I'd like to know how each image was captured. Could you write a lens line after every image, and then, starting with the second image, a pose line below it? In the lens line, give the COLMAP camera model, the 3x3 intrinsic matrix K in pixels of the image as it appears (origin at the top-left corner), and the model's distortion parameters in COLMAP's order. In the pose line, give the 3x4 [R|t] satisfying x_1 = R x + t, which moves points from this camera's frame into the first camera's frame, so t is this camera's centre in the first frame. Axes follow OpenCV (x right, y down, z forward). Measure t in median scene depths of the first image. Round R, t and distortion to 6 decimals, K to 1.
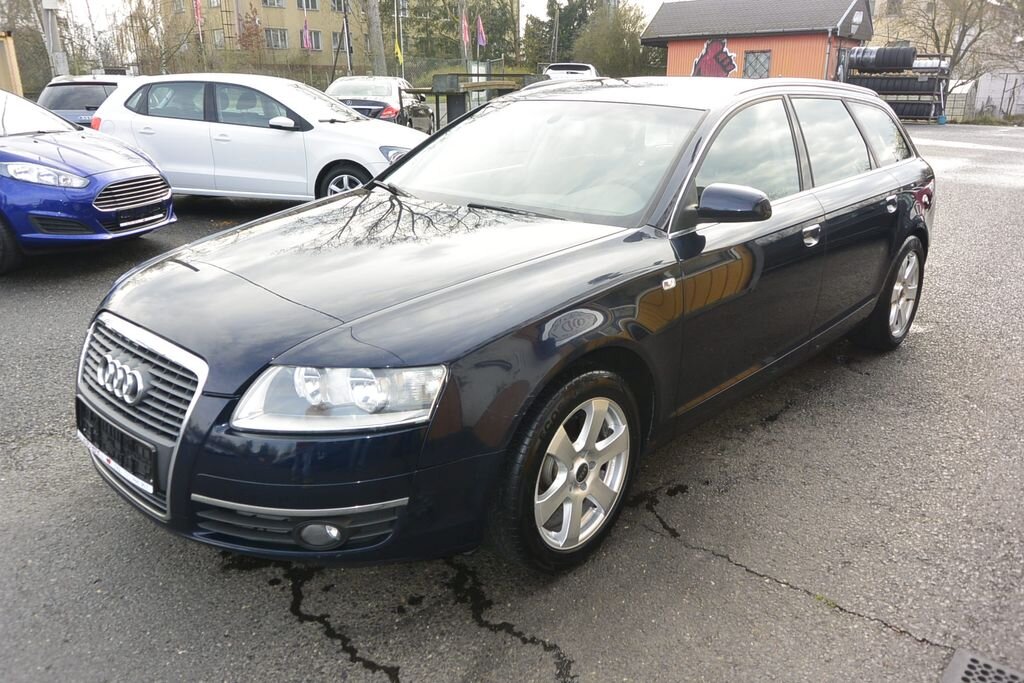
lens RADIAL K [[781.5, 0, 510.5], [0, 781.5, 344.9], [0, 0, 1]] dist [-0.005942, 0.013097]
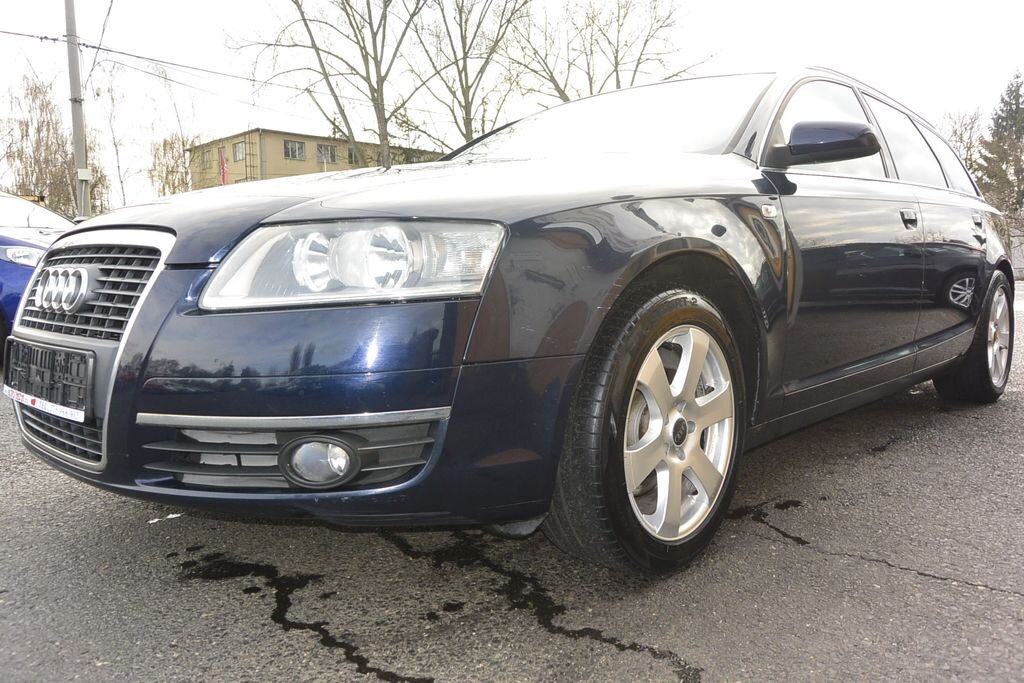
lens RADIAL K [[781.5, 0, 509.1], [0, 781.5, 346.2], [0, 0, 1]] dist [-0.005942, 0.013097]
pose [[0.999810, -0.014613, -0.012875, -0.060982], [0.011413, 0.975283, -0.220666, 0.259712], [0.015781, 0.220477, 0.975264, 0.281921]]
